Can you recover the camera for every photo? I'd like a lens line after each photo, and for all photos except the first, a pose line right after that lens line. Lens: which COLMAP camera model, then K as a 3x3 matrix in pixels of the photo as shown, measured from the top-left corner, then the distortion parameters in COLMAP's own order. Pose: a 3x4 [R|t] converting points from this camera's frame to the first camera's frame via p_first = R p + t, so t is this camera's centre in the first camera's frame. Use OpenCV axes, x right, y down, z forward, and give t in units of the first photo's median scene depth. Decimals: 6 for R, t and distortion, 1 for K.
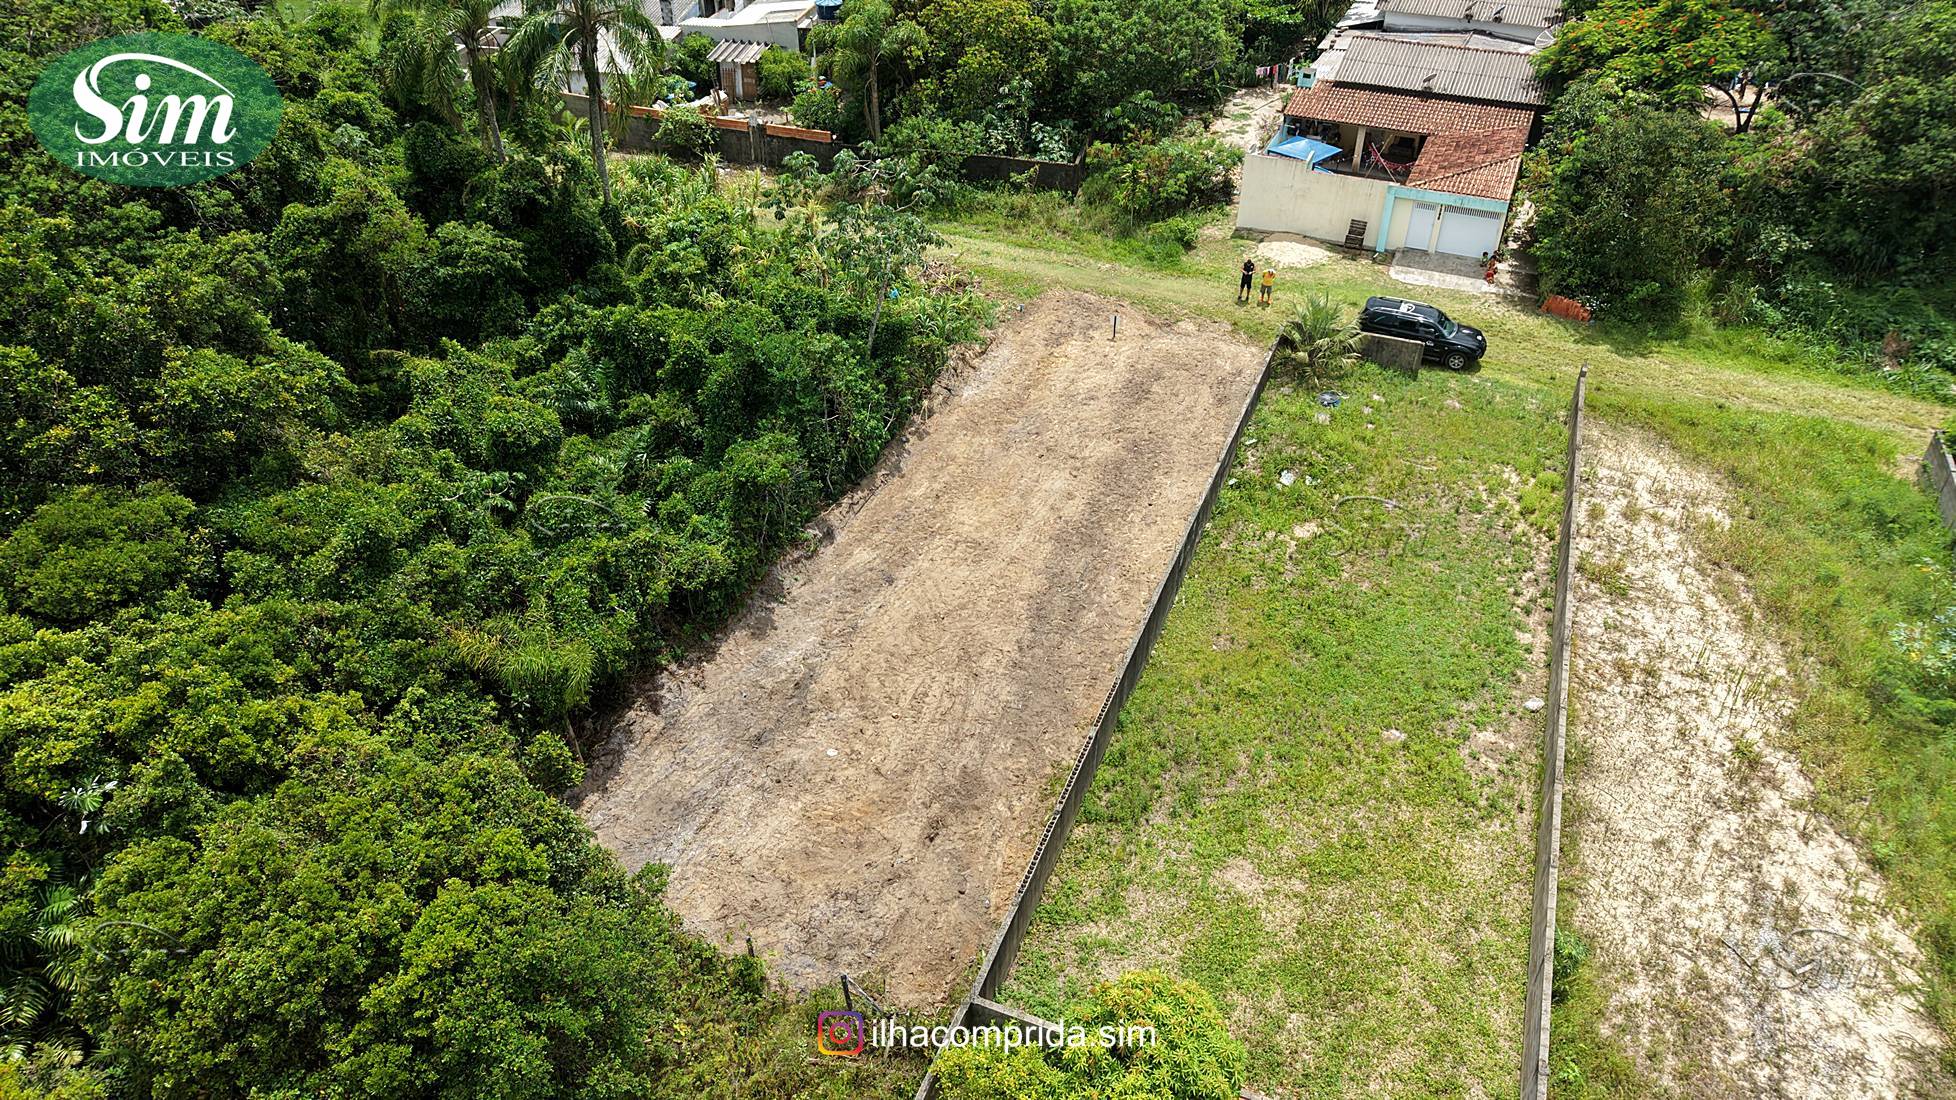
lens RADIAL K [[1315.3, 0, 974.5], [0, 1315.3, 547.0], [0, 0, 1]] dist [0.007452, -0.012047]
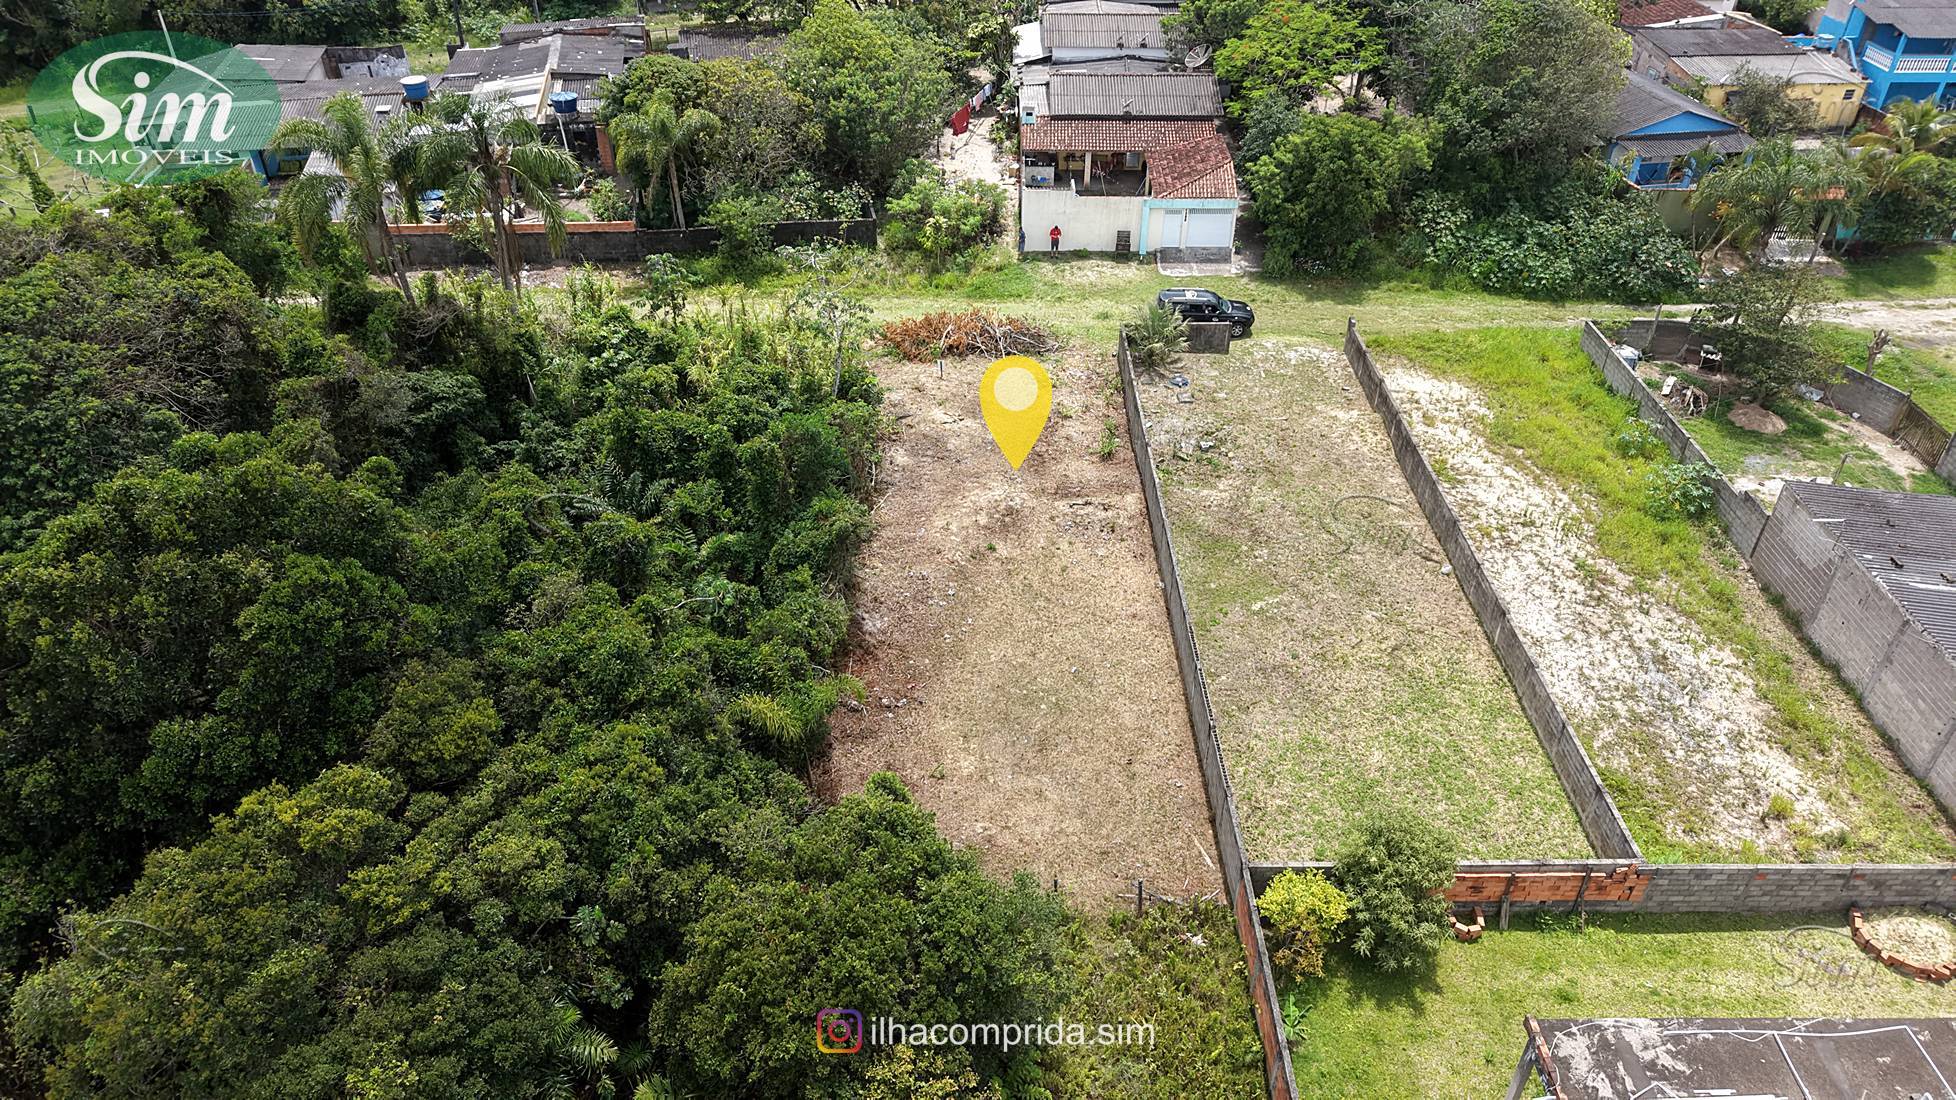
lens RADIAL K [[1315.3, 0, 972.8], [0, 1315.3, 556.2], [0, 0, 1]] dist [0.007452, -0.012047]
pose [[0.924229, -0.227253, 0.306850, -0.323458], [0.227271, 0.973159, 0.036184, -0.040126], [-0.306836, 0.036296, 0.951070, -0.109421]]
